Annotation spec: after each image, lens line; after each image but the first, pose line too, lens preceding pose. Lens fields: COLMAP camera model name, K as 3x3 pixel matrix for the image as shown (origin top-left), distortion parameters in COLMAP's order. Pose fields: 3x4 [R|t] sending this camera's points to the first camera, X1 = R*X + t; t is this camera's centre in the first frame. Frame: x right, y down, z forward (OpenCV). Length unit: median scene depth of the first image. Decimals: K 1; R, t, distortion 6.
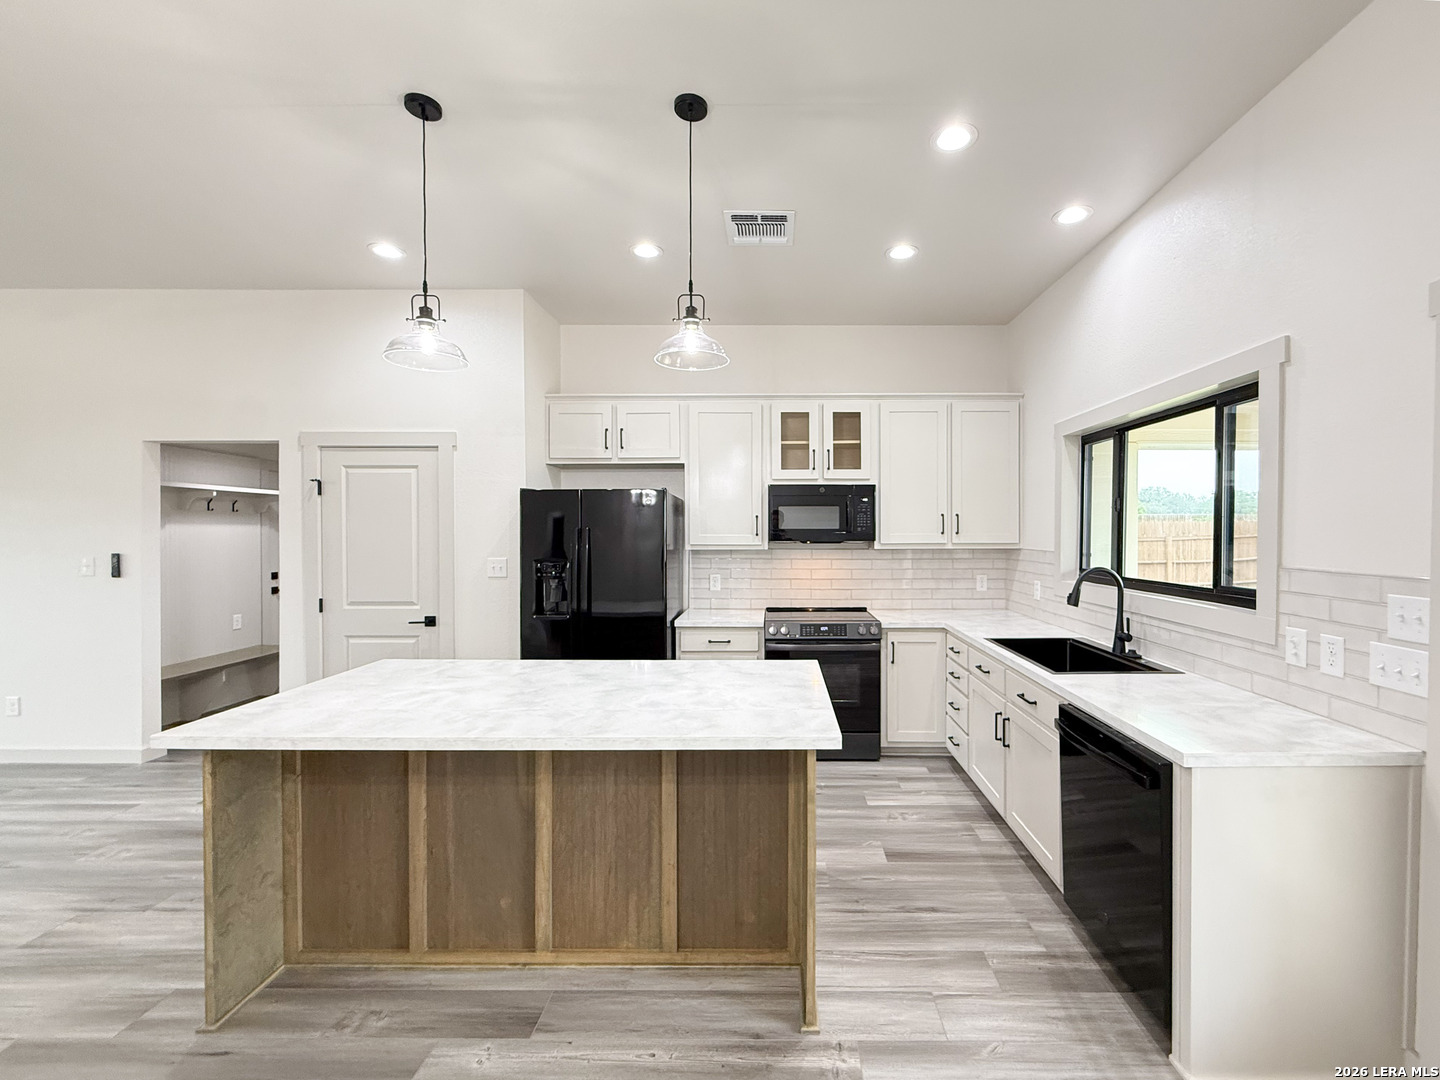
lens RADIAL K [[604.1, 0, 775.6], [0, 604.1, 540.2], [0, 0, 1]] dist [0.000057, 0.000101]
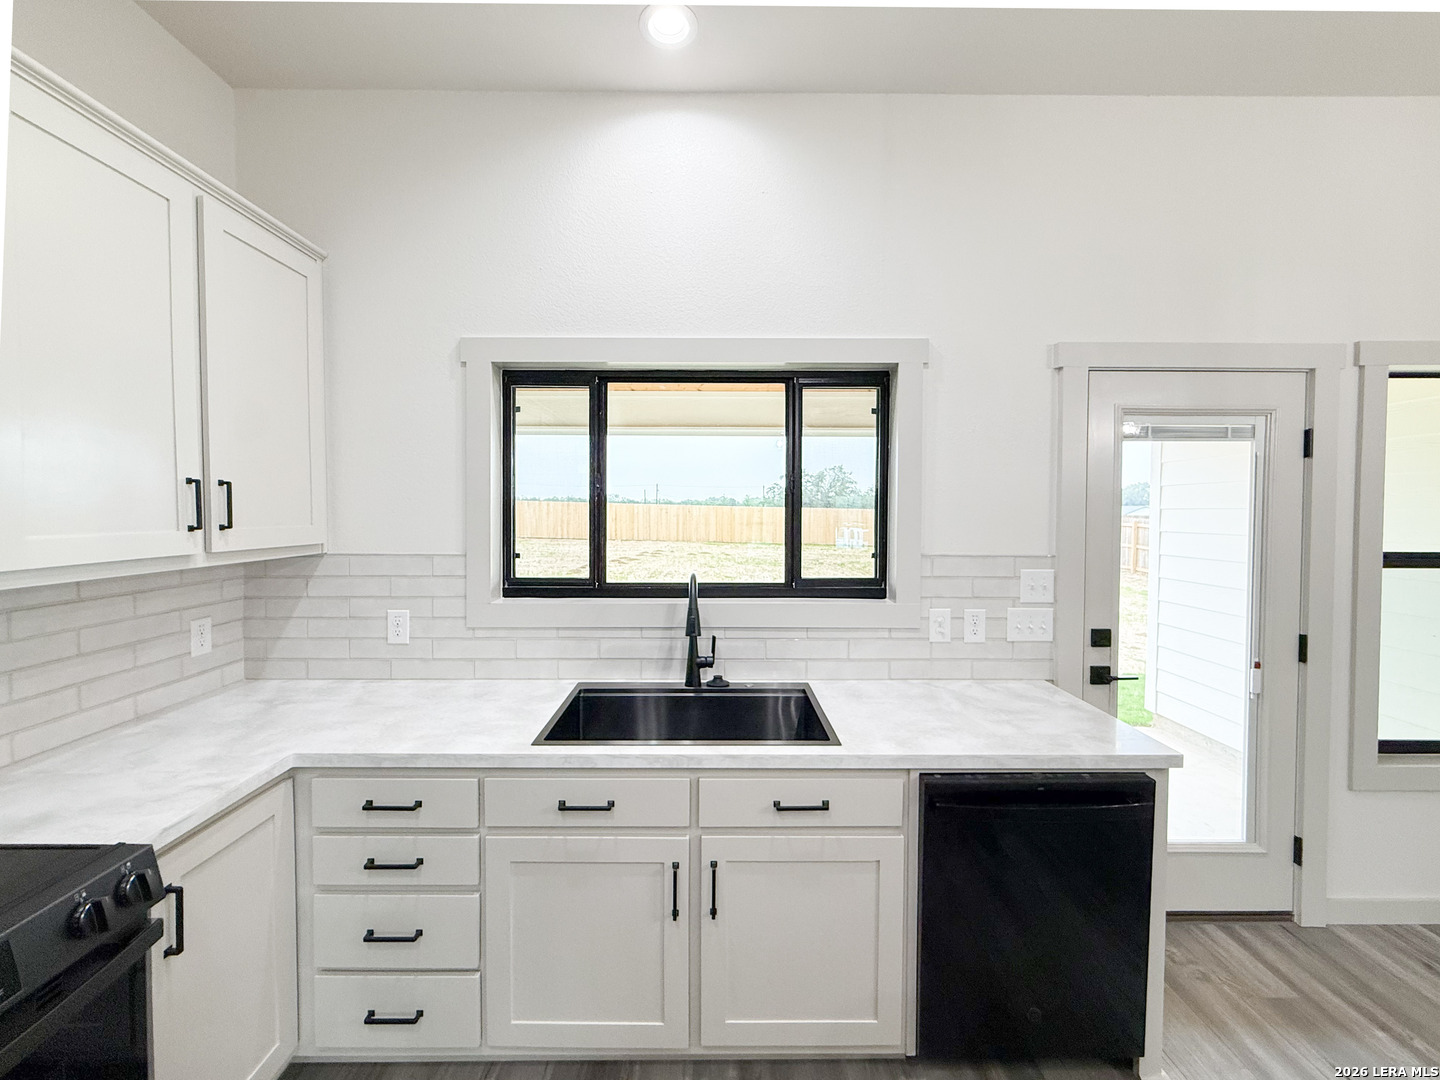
lens RADIAL K [[580.6, 0, 715.6], [0, 580.6, 525.6], [0, 0, 1]] dist [0.000326, 0.000038]
pose [[-0.002505, -0.027176, 0.999628, -0.105671], [0.014009, 0.999532, 0.027209, -0.022198], [-0.999899, 0.014071, -0.002123, 0.764719]]
